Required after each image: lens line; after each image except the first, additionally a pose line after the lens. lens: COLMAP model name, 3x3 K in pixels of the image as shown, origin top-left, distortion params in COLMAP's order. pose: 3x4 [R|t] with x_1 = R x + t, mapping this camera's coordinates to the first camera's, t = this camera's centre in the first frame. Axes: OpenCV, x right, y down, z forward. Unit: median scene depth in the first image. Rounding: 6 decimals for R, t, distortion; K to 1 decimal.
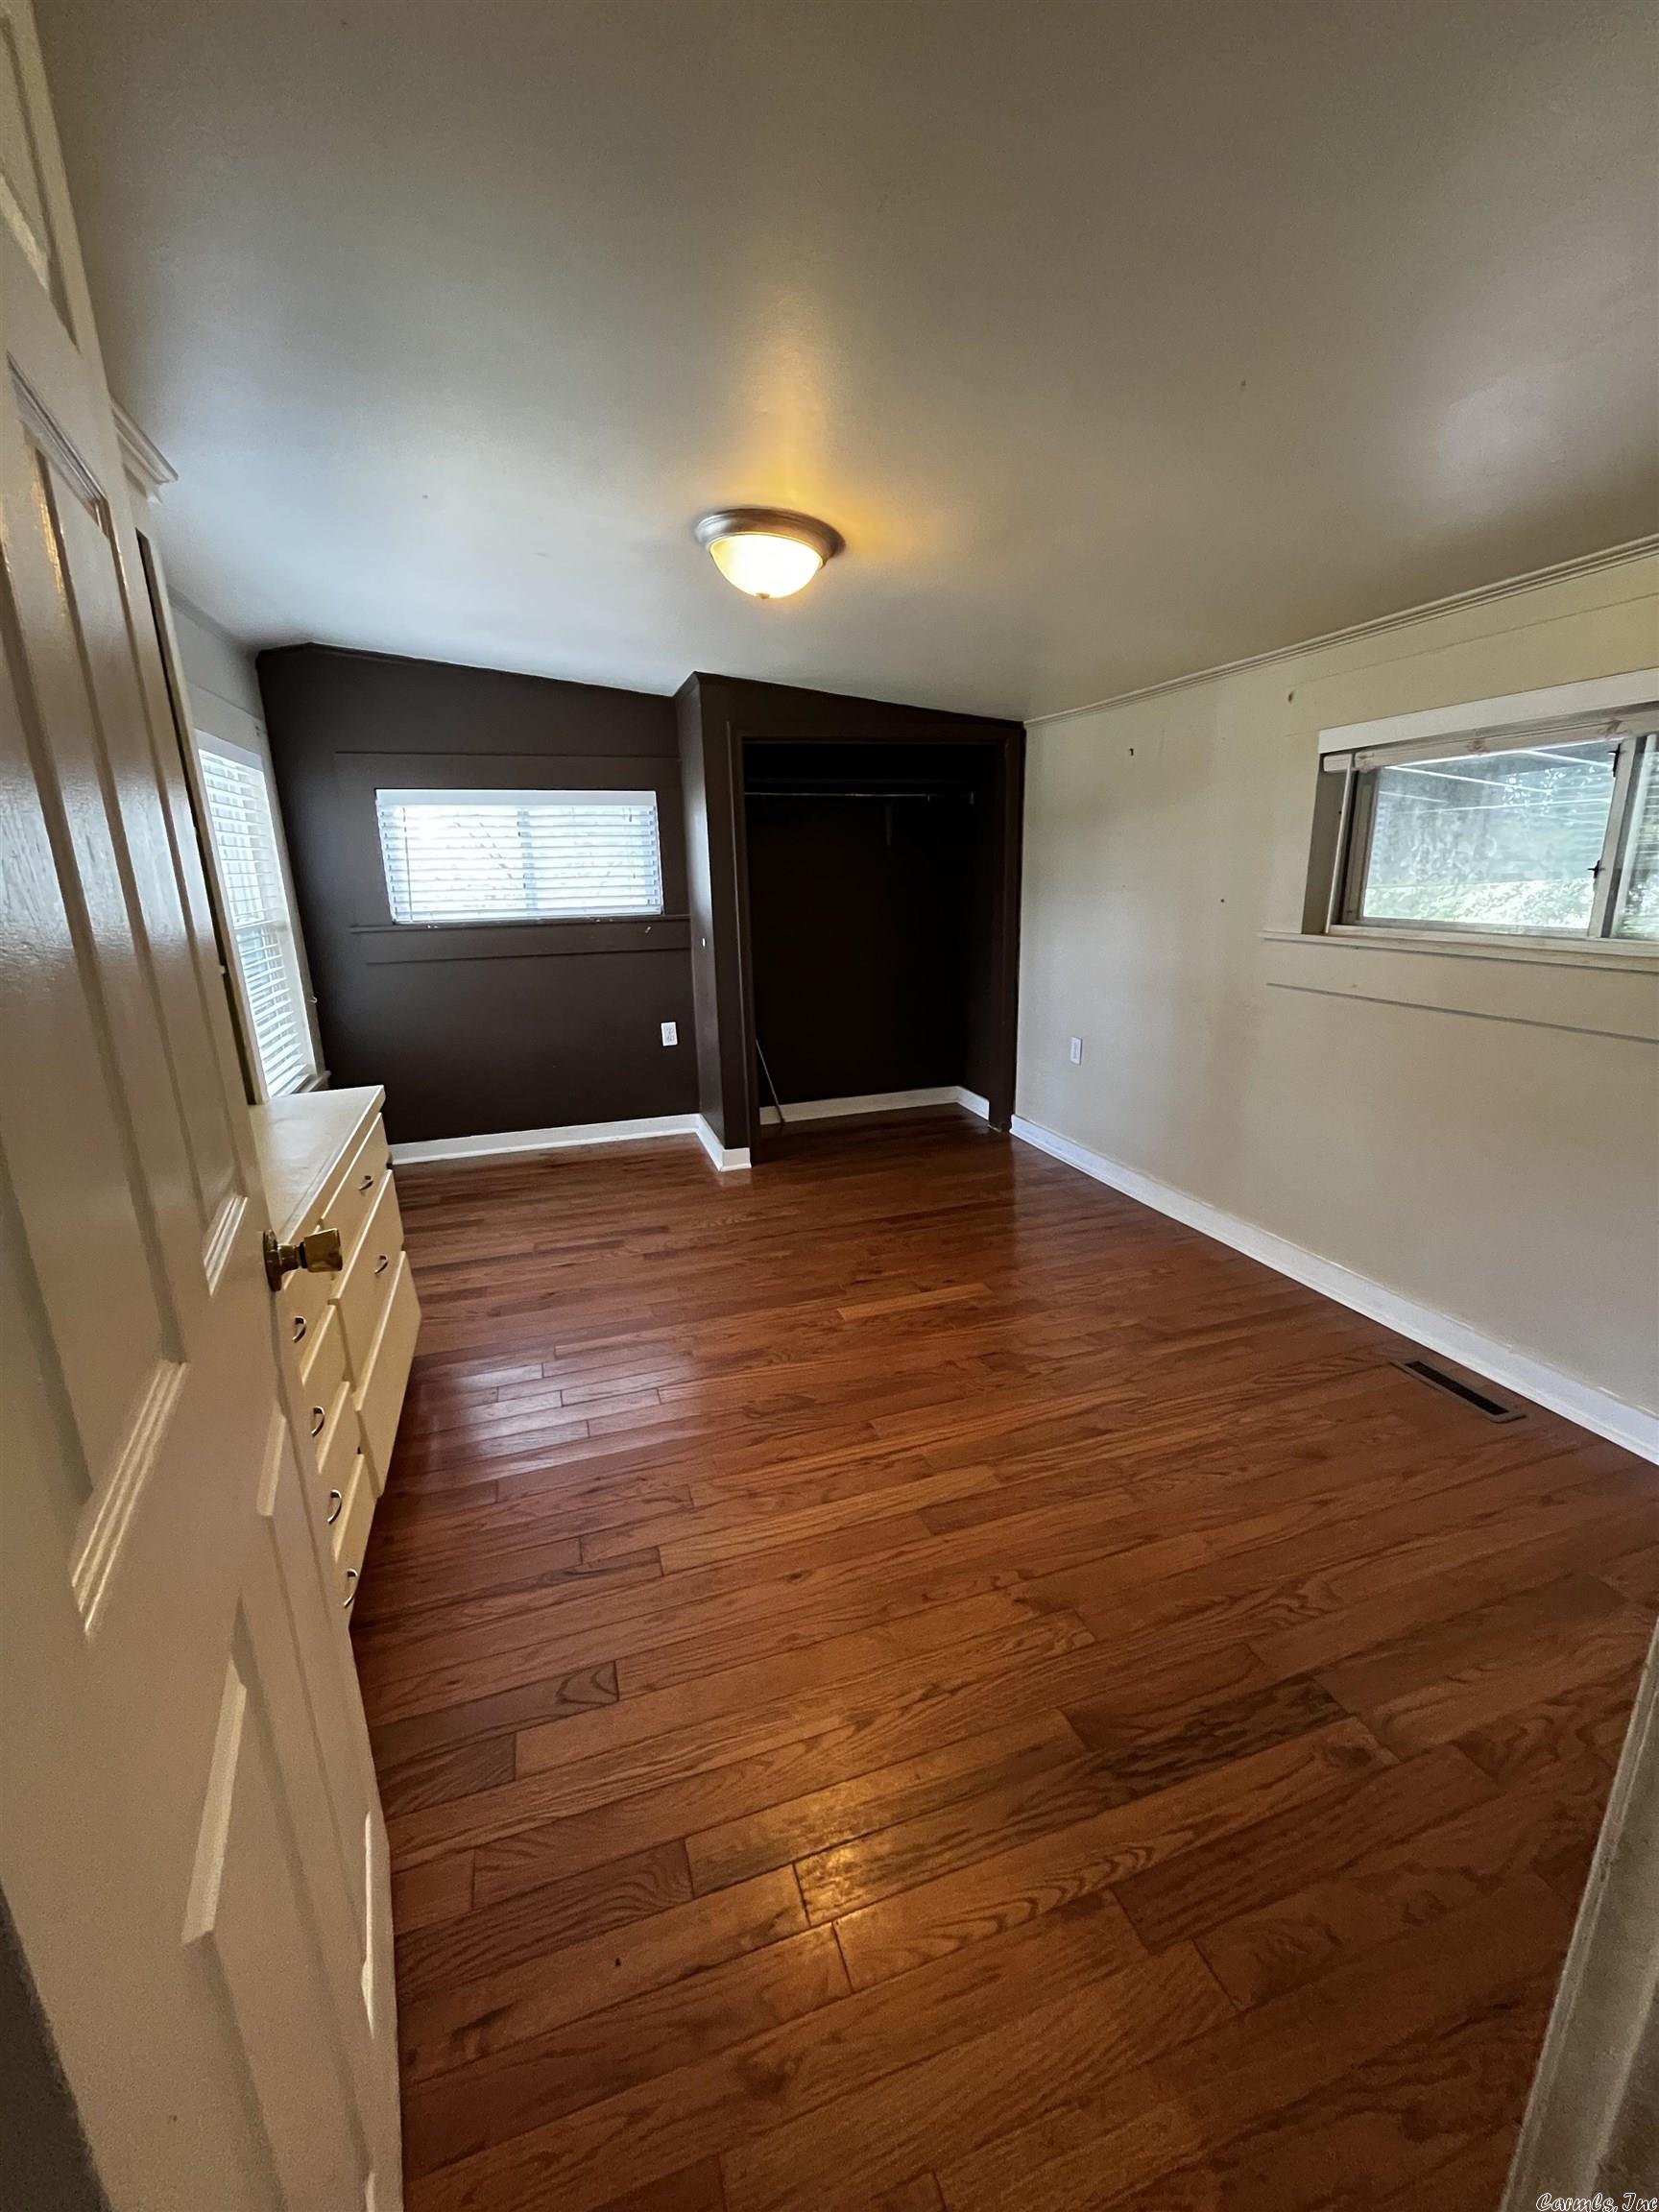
lens RADIAL K [[903.7, 0, 829.5], [0, 903.7, 1106.0], [0, 0, 1]] dist [-0.000777, -0.000078]
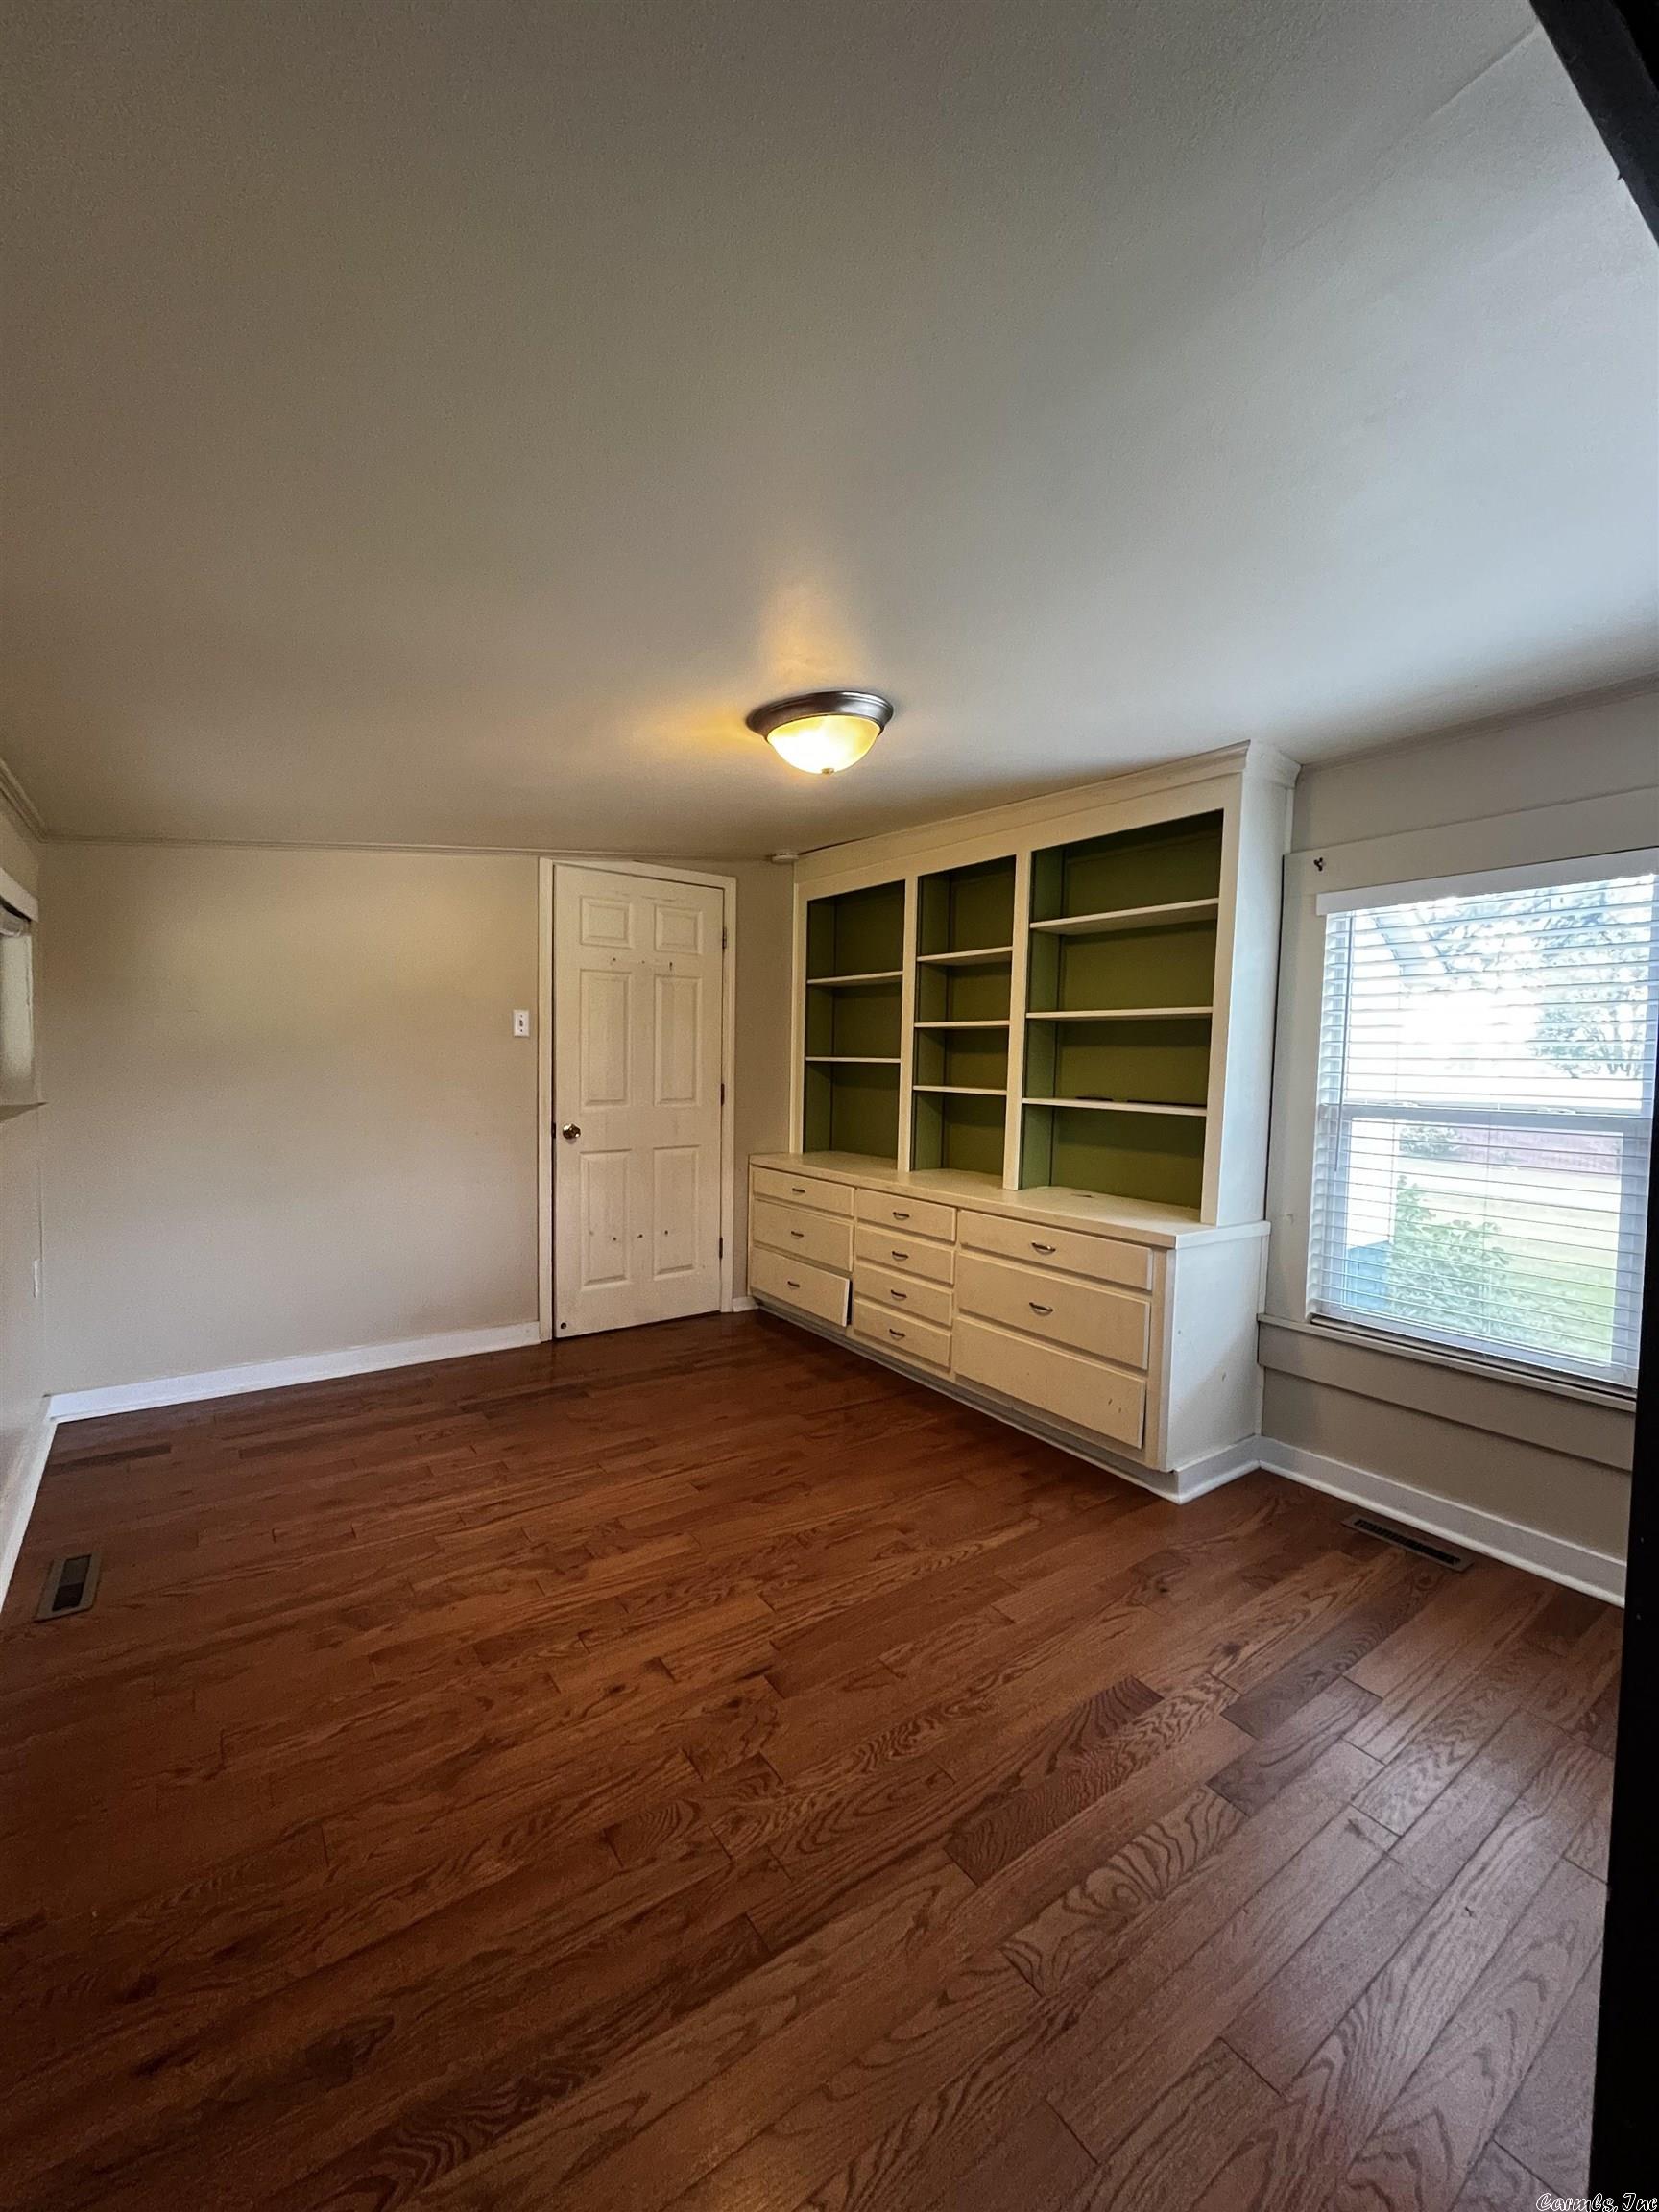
lens RADIAL K [[903.7, 0, 829.5], [0, 903.7, 1106.0], [0, 0, 1]] dist [-0.000777, -0.000078]
pose [[-0.953812, 0.025204, -0.299345, 0.177230], [-0.073168, 0.946974, 0.312869, -0.406115], [0.291357, 0.320320, -0.901391, 1.549190]]
